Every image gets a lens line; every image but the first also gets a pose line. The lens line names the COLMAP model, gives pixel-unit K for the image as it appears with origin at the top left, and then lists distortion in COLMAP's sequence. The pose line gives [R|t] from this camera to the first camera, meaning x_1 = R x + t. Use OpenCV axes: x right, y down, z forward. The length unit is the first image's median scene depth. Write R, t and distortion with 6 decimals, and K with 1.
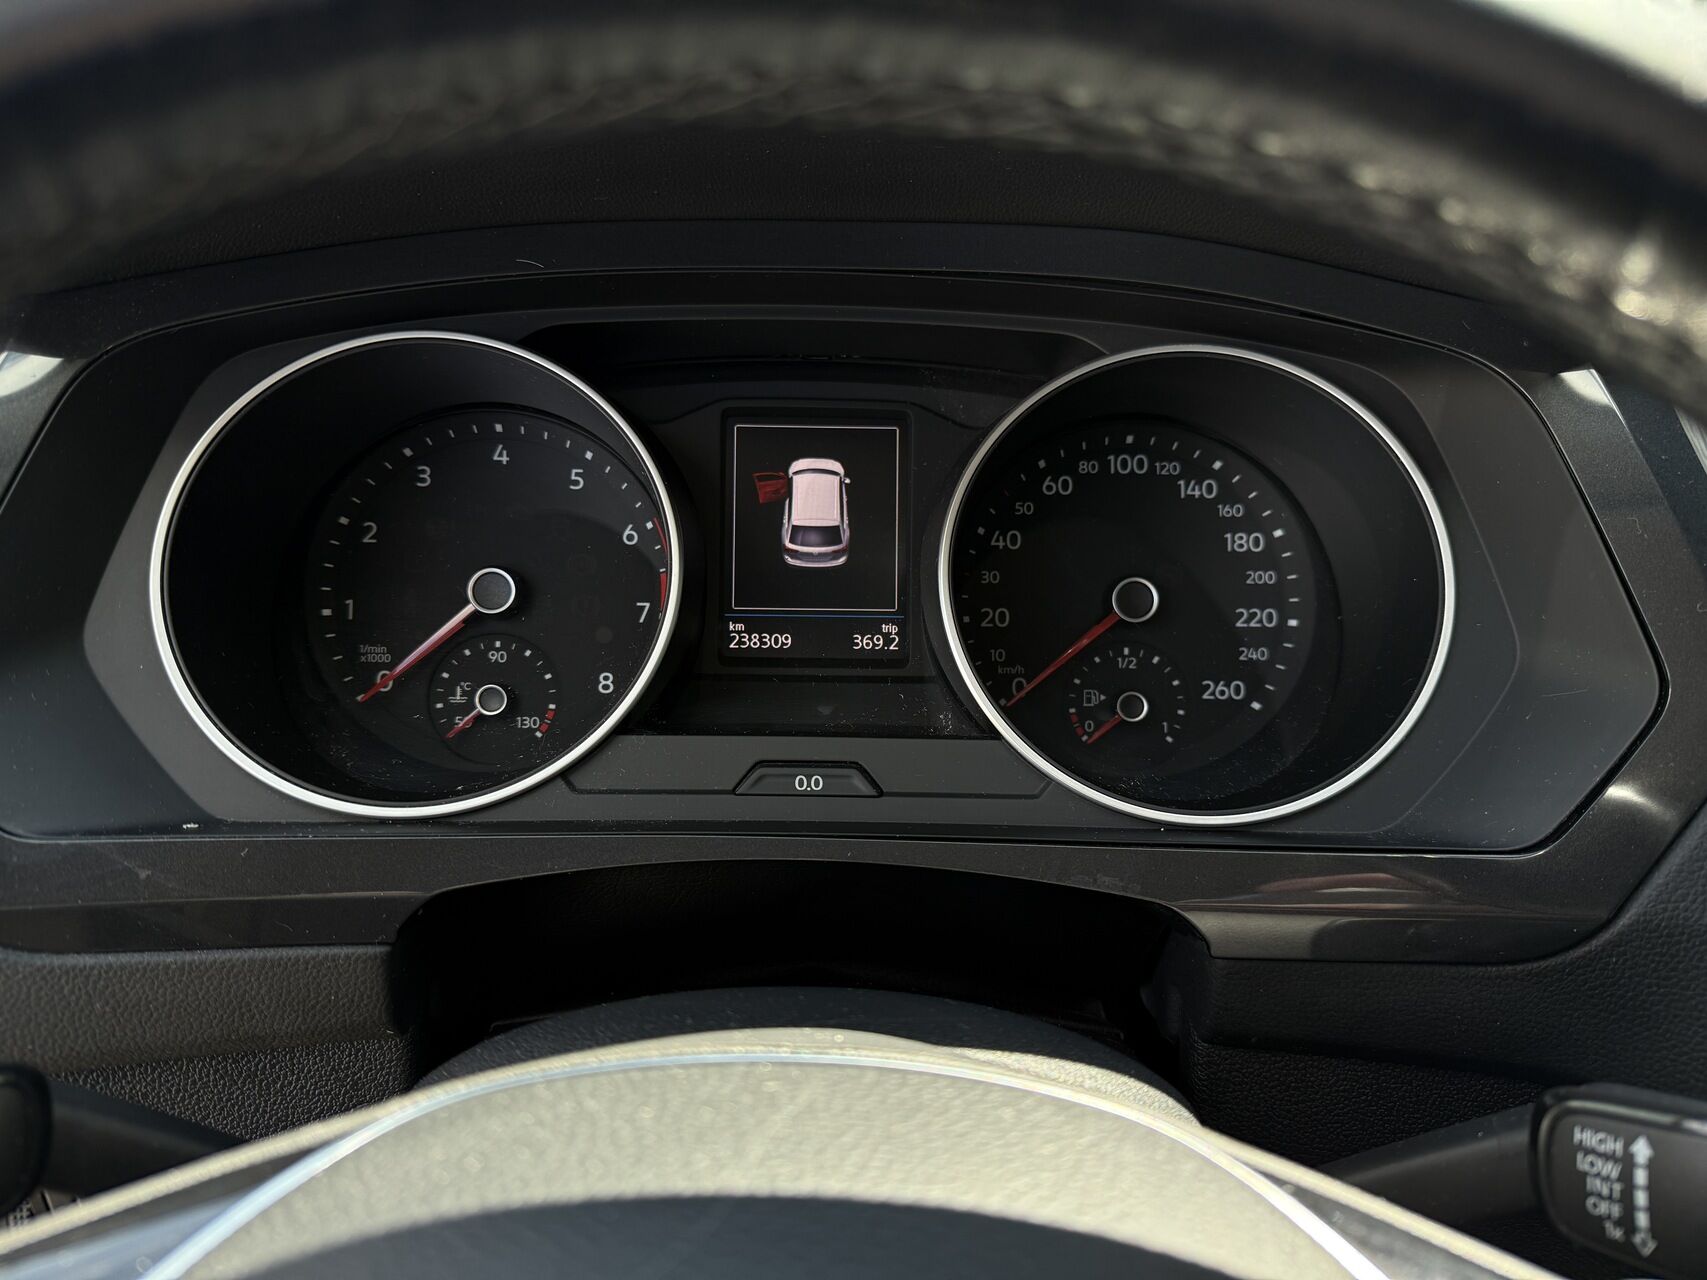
lens RADIAL K [[1195.9, 0, 847.8], [0, 1195.9, 635.1], [0, 0, 1]] dist [0.026739, -0.030341]
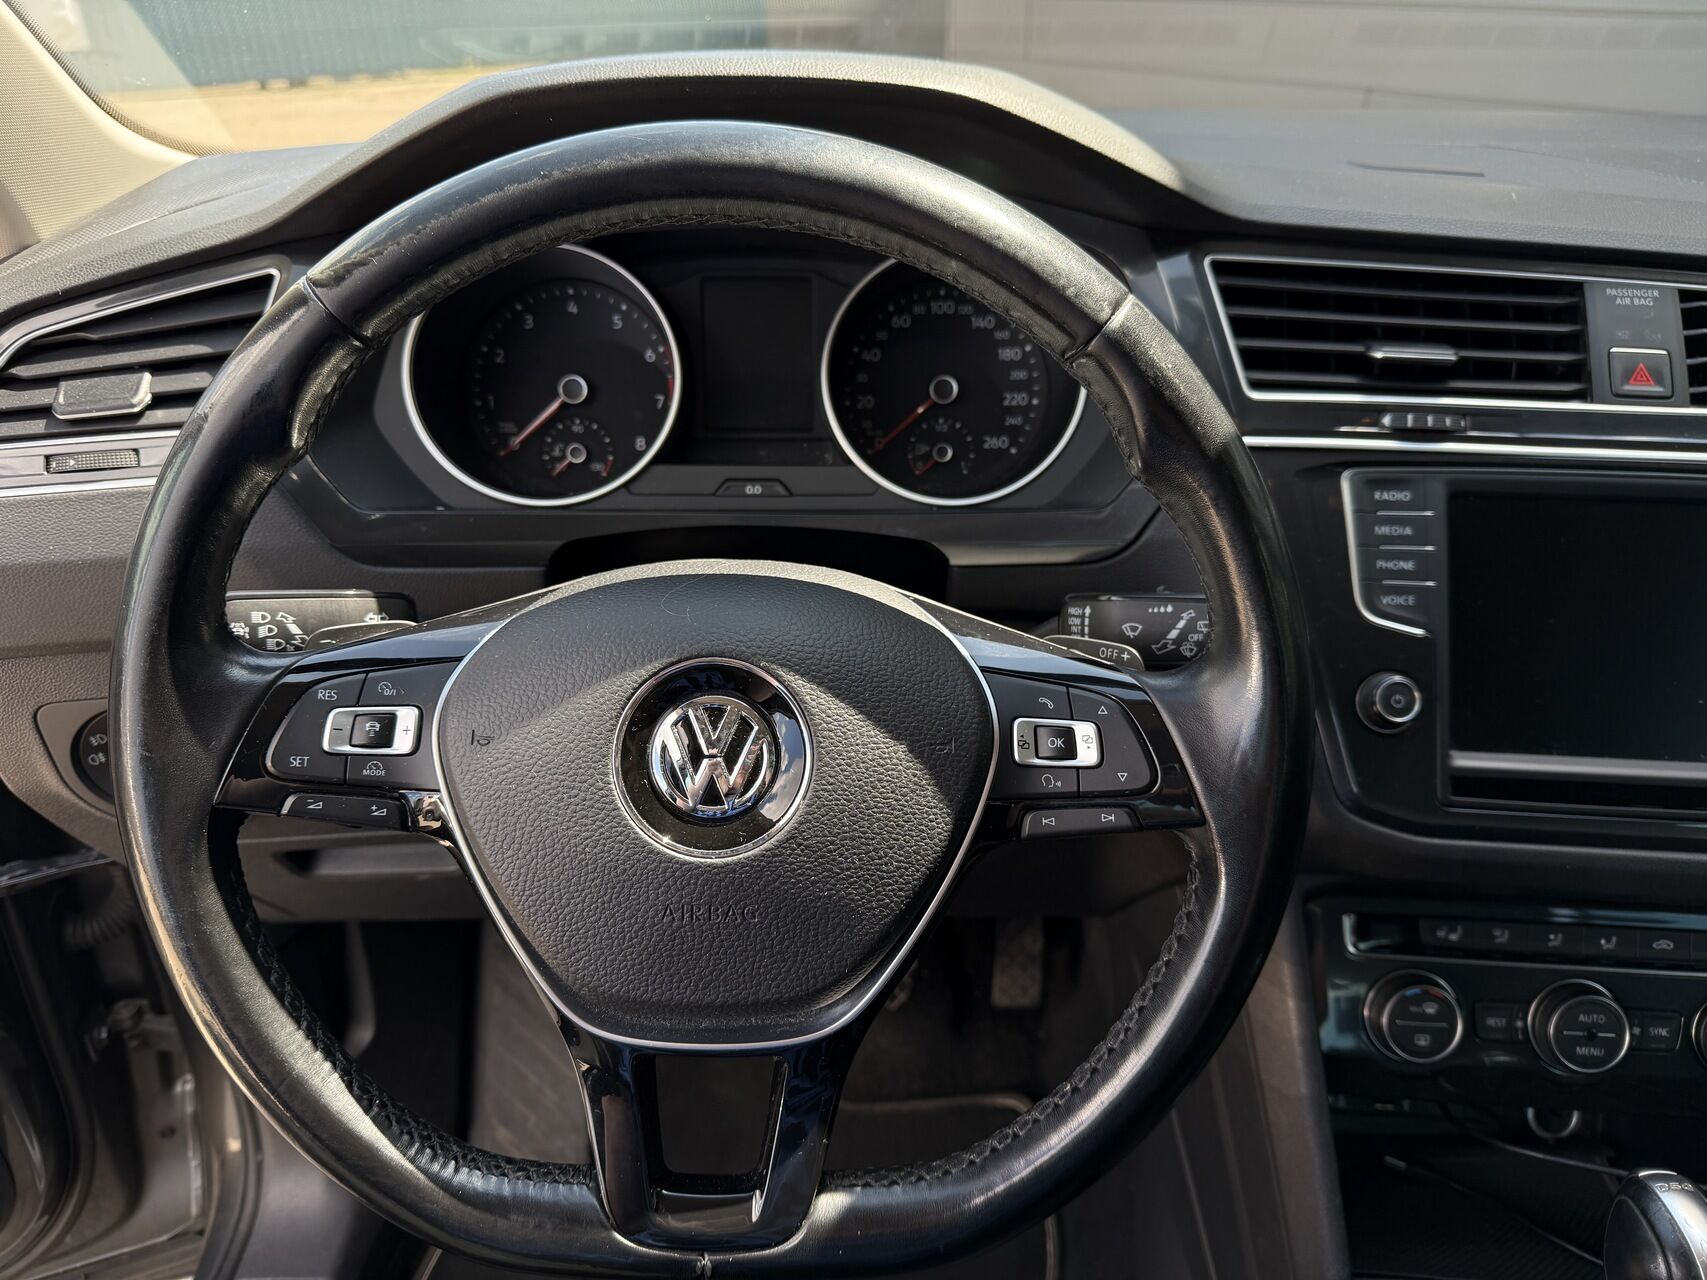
lens RADIAL K [[1195.9, 0, 857.2], [0, 1195.9, 674.3], [0, 0, 1]] dist [0.026739, -0.030341]
pose [[0.999843, -0.016934, 0.005132, 0.098734], [0.015708, 0.982966, 0.183113, 0.056252], [-0.008145, -0.183004, 0.983078, -0.777866]]
